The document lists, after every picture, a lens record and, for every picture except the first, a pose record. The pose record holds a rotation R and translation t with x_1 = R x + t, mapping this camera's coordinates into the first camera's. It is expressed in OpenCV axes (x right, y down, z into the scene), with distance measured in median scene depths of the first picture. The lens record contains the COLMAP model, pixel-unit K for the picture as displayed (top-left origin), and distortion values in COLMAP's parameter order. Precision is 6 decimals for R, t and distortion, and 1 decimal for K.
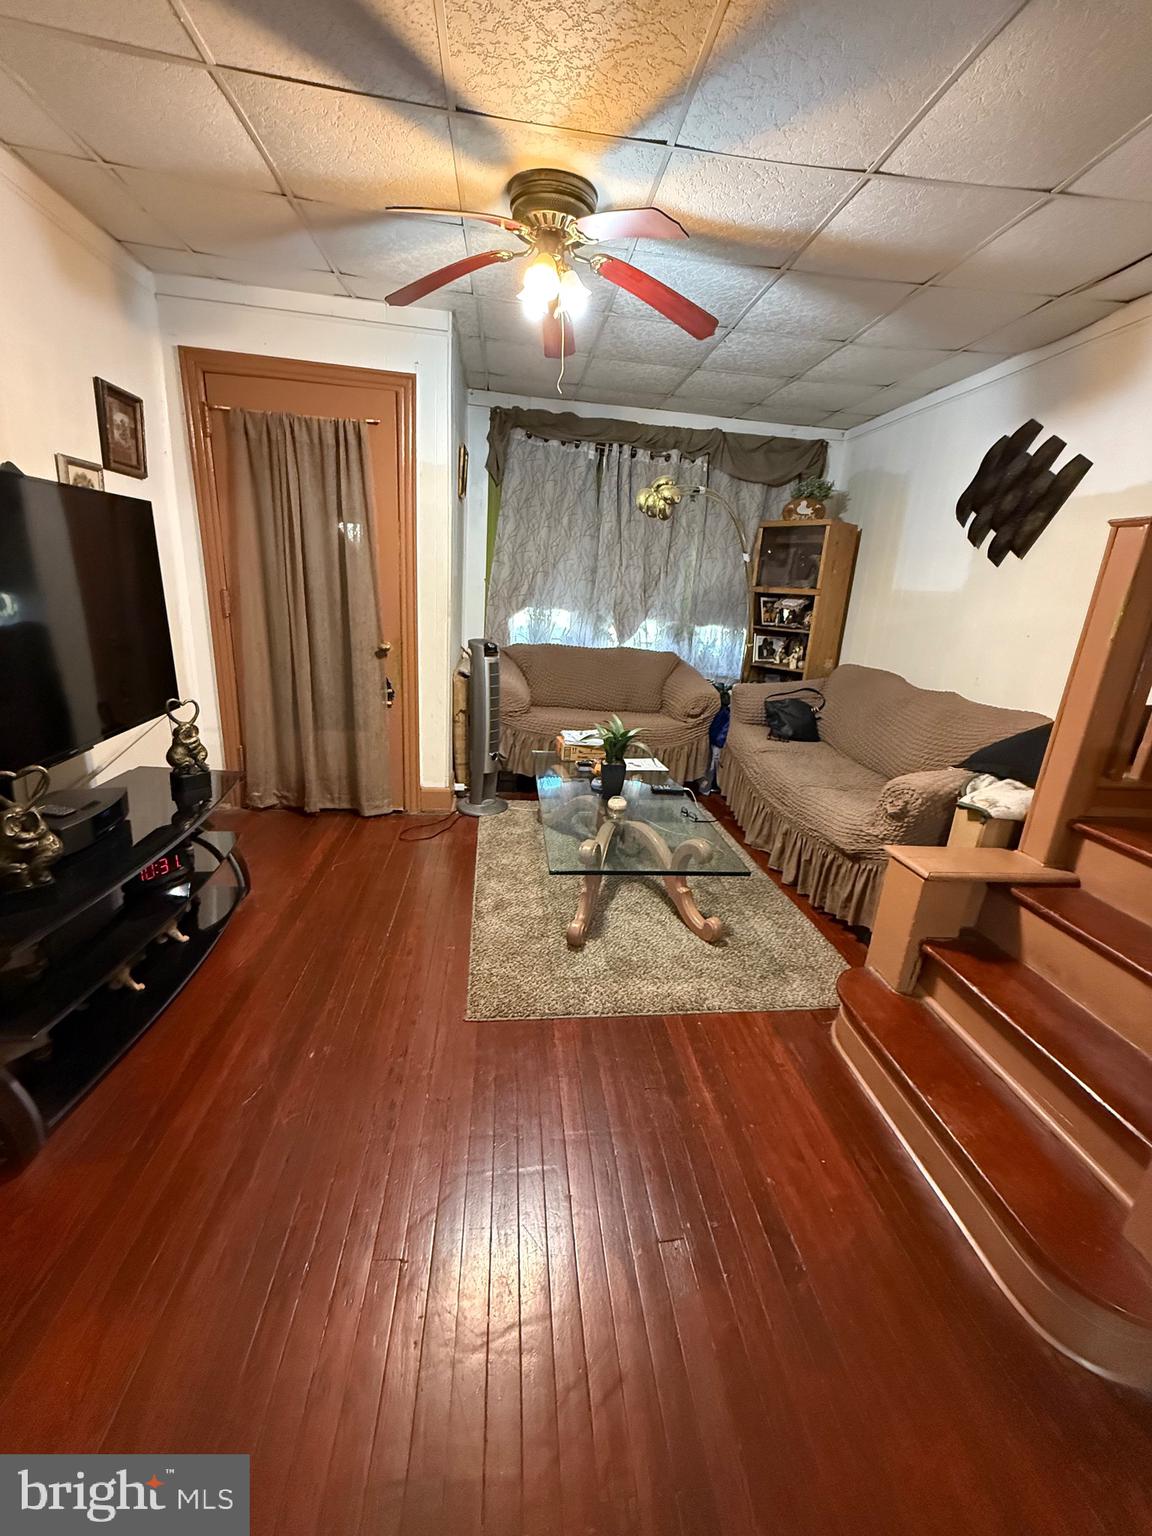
lens RADIAL K [[609.8, 0, 578.2], [0, 609.8, 763.2], [0, 0, 1]] dist [0.000461, 0.000353]
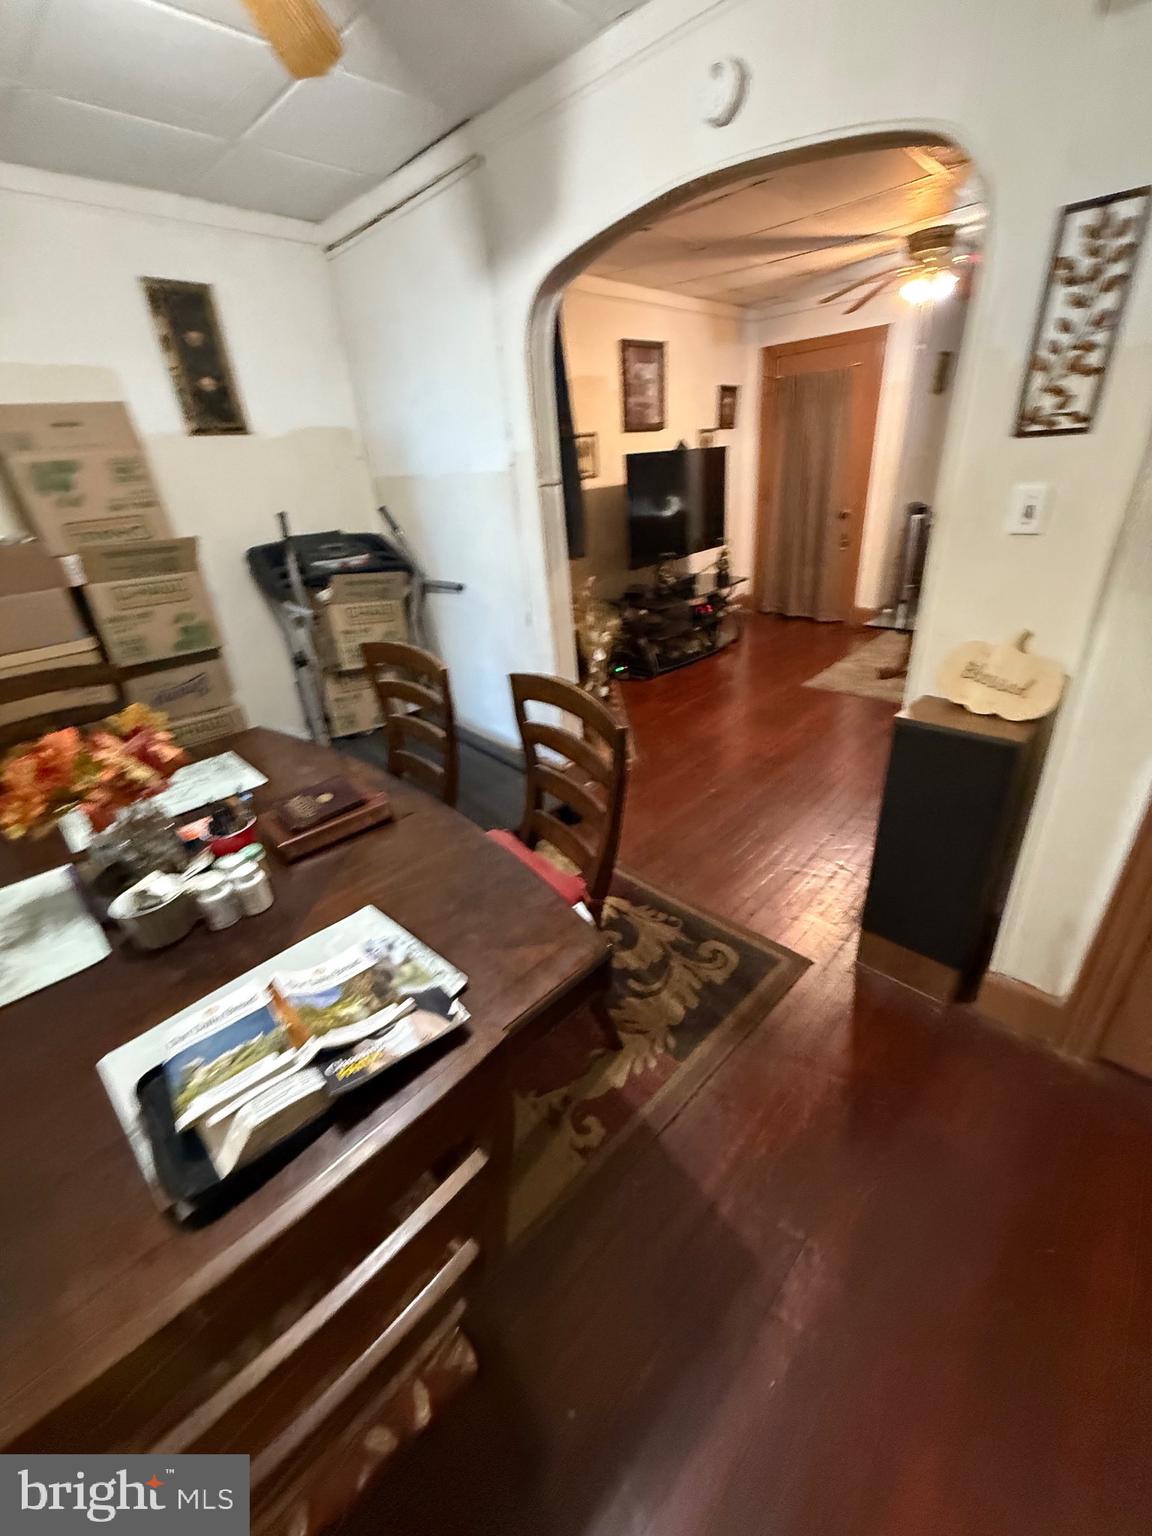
lens RADIAL K [[607.9, 0, 569.6], [0, 607.9, 765.0], [0, 0, 1]] dist [0.000815, 0.000118]
pose [[0.620262, 0.242383, -0.746007, 0.589501], [-0.113009, 0.968751, 0.220794, 0.185149], [0.776212, -0.052645, 0.628271, -0.610600]]
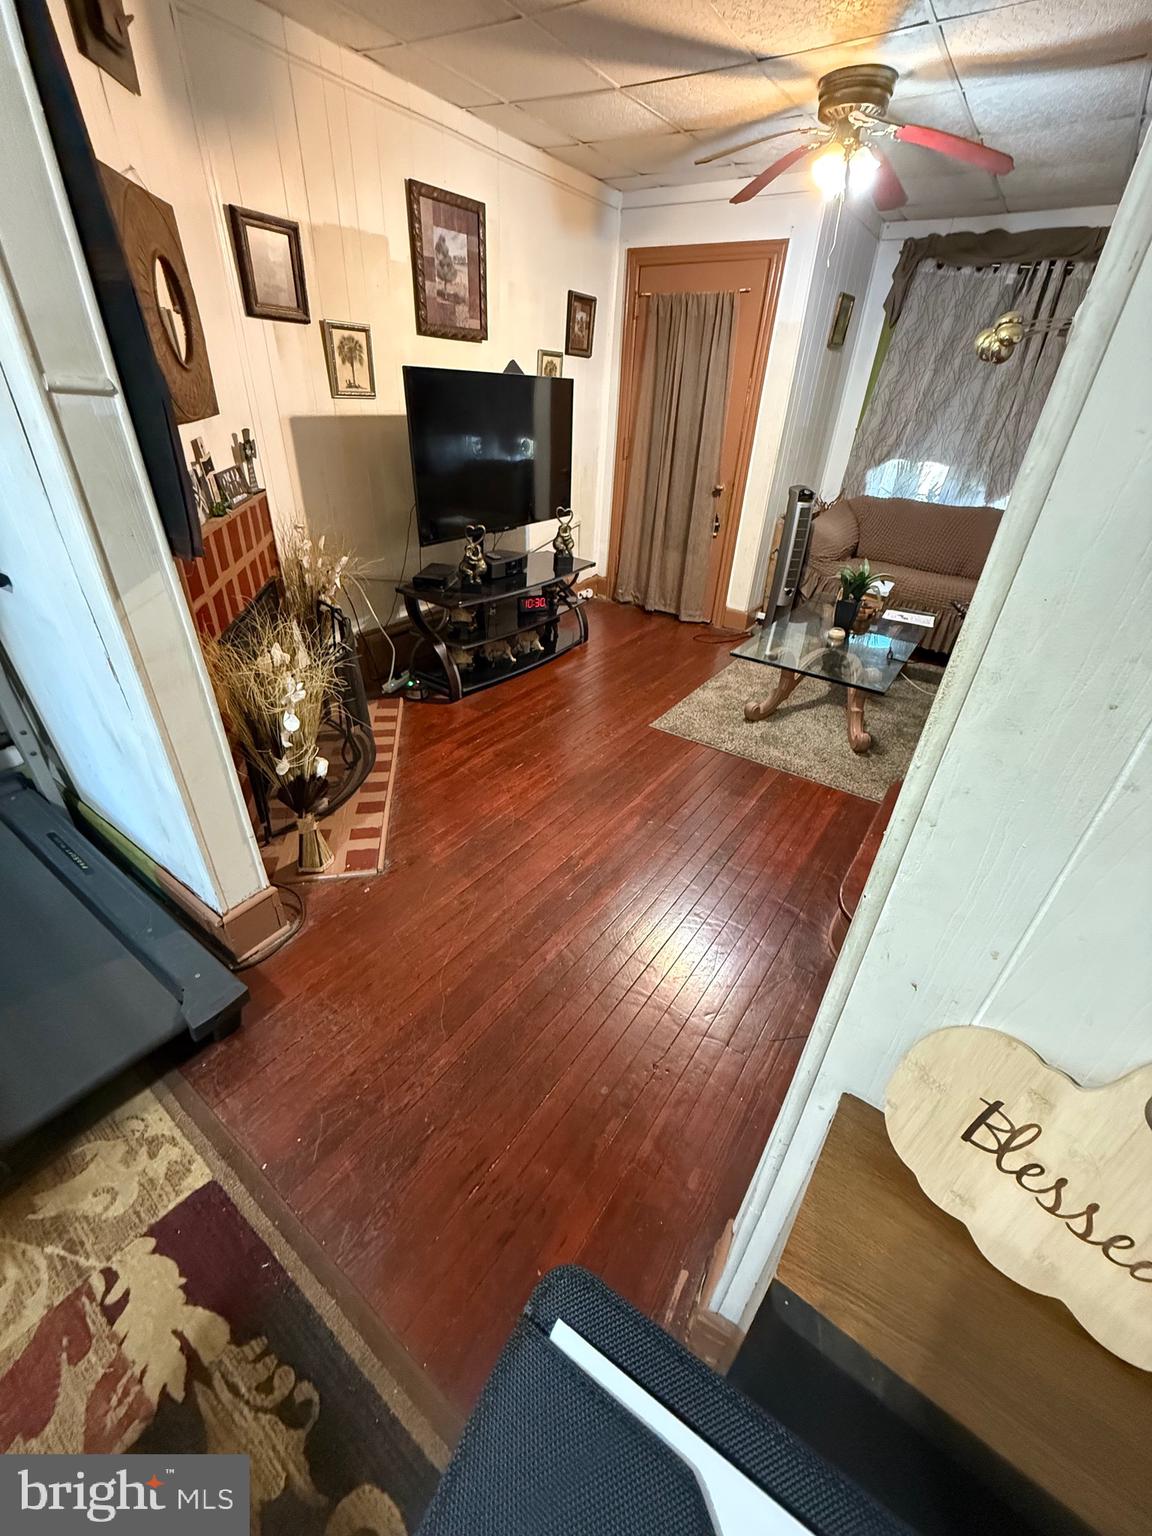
lens RADIAL K [[609.8, 0, 578.2], [0, 609.8, 763.2], [0, 0, 1]] dist [0.000461, 0.000353]
pose [[0.750719, 0.316454, -0.579895, 0.385069], [-0.188036, 0.943851, 0.271641, 0.064145], [0.633296, -0.094885, 0.768071, -0.227858]]
